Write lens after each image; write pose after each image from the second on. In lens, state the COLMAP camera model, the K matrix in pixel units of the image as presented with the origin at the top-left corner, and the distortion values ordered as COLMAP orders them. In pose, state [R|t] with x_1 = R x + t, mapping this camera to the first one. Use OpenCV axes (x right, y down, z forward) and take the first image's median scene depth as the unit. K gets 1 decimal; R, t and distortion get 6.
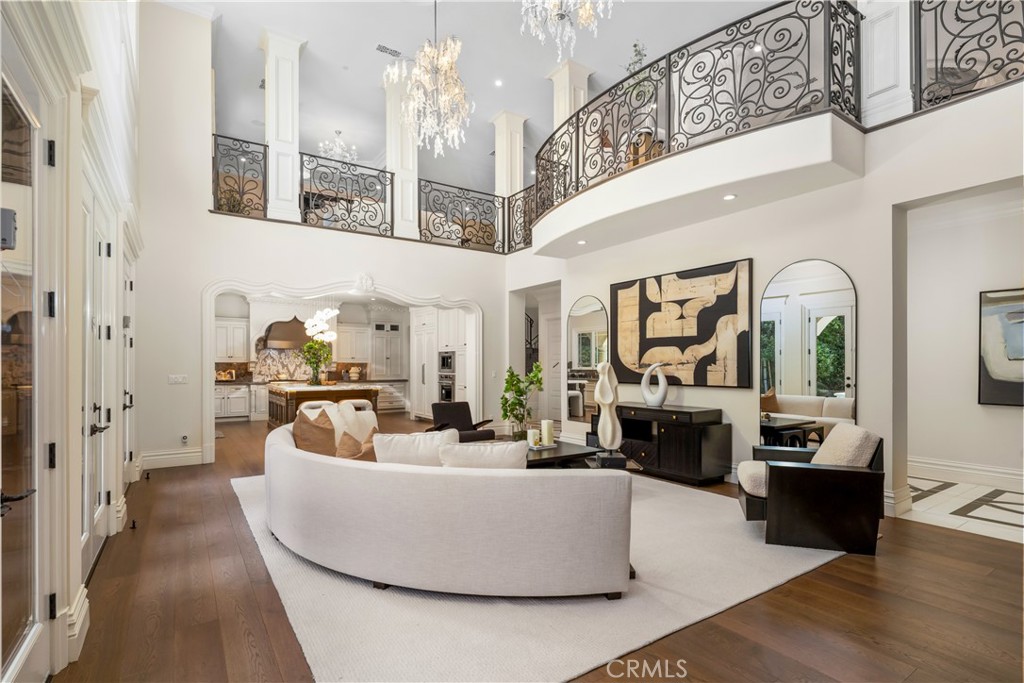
lens RADIAL K [[497.2, 0, 517.7], [0, 497.2, 368.0], [0, 0, 1]] dist [0.000322, -0.000131]
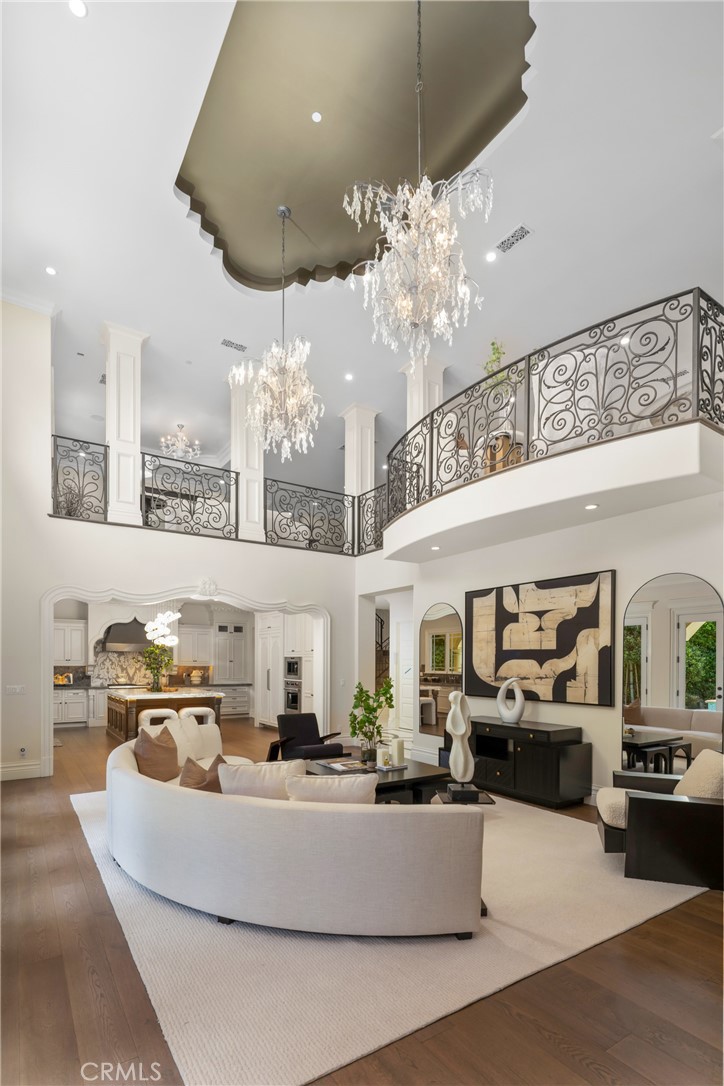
lens RADIAL K [[527.4, 0, 357.4], [0, 527.4, 668.4], [0, 0, 1]] dist [0.000322, -0.000131]
pose [[0.999797, 0.006448, -0.019108, 0.000492], [-0.006334, 0.999962, 0.005980, -0.030622], [0.019146, -0.005857, 0.999800, -0.013551]]
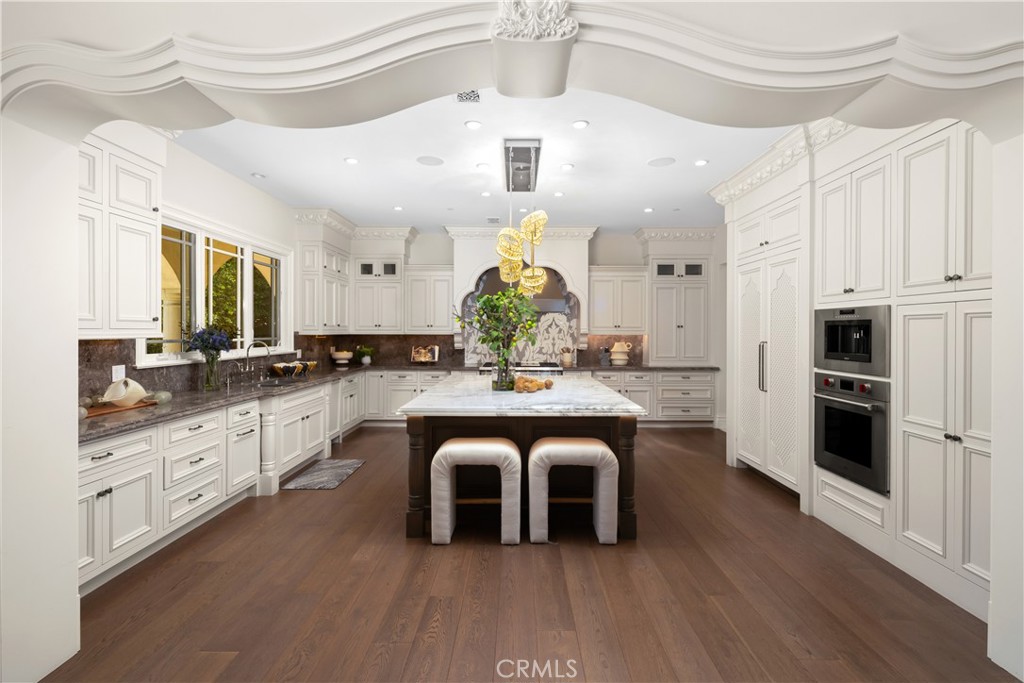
lens RADIAL K [[499.3, 0, 515.2], [0, 499.3, 335.1], [0, 0, 1]] dist [0.000316, -0.000029]
pose [[0.825542, 0.006463, -0.564304, -0.234213], [-0.005565, 0.999979, 0.003311, -0.025576], [0.564313, 0.000407, 0.825561, 1.022651]]
